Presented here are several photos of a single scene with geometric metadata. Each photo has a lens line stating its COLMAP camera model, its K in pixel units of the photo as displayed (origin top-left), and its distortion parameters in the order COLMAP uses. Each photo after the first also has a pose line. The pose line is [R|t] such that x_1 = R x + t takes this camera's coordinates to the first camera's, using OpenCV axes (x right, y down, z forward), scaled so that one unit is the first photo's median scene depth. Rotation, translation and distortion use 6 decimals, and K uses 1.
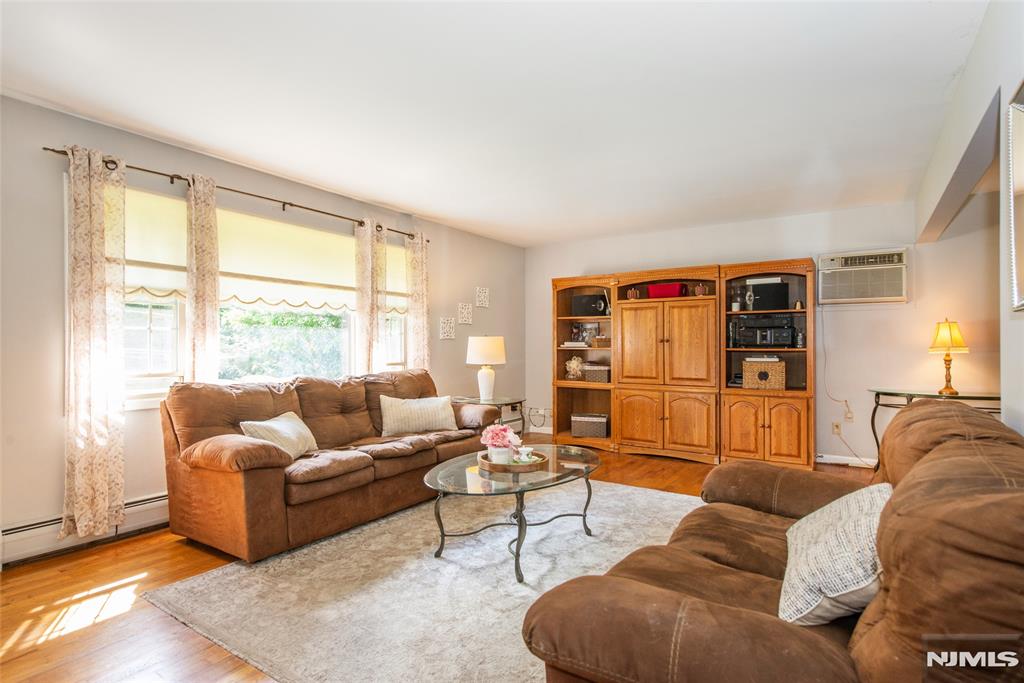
lens RADIAL K [[539.8, 0, 509.6], [0, 539.8, 343.5], [0, 0, 1]] dist [0.026063, -0.000754]
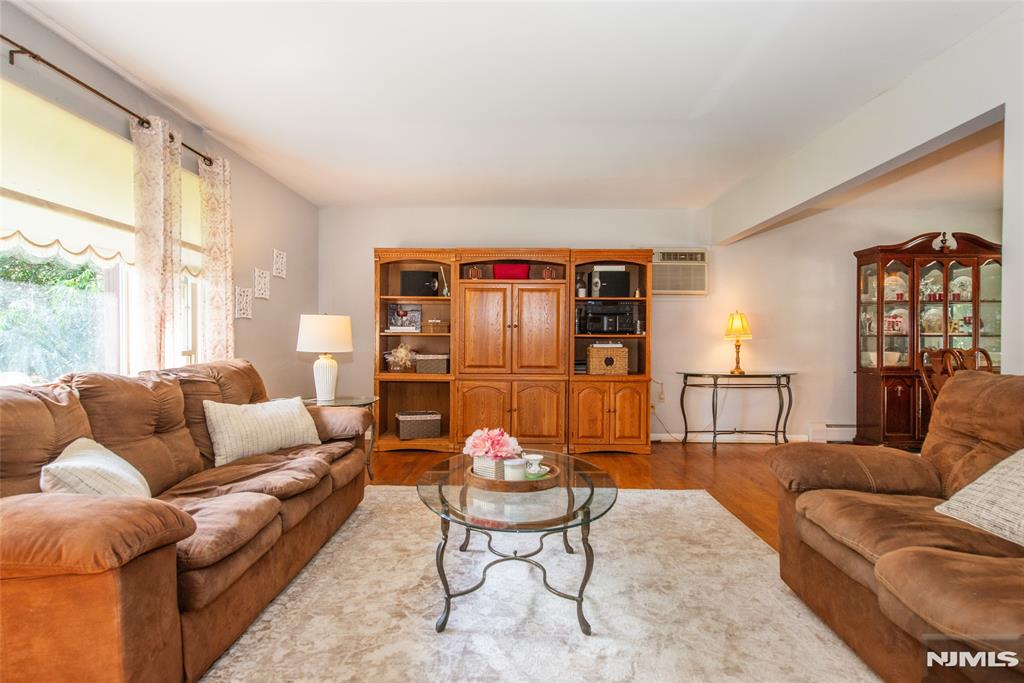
lens RADIAL K [[564.3, 0, 515.6], [0, 564.3, 342.3], [0, 0, 1]] dist [0.027725, -0.001109]
pose [[0.836875, 0.002573, 0.547387, -0.261238], [-0.007889, 0.999942, 0.007360, 0.017273], [-0.547337, -0.010478, 0.836847, 0.213651]]
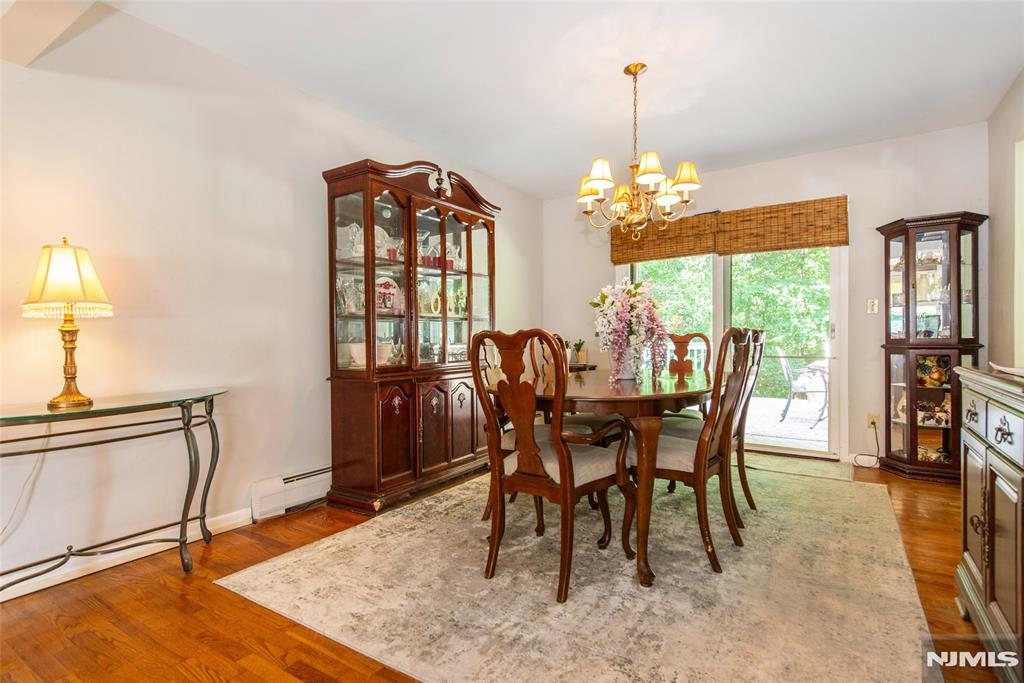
lens RADIAL K [[506.2, 0, 516.4], [0, 506.2, 340.7], [0, 0, 1]] dist [-0.001098, -0.000784]
pose [[-0.000404, -0.005075, 0.999987, 0.354721], [0.001763, 0.999986, 0.005076, 0.033689], [-0.999998, 0.001765, -0.000395, 0.584831]]
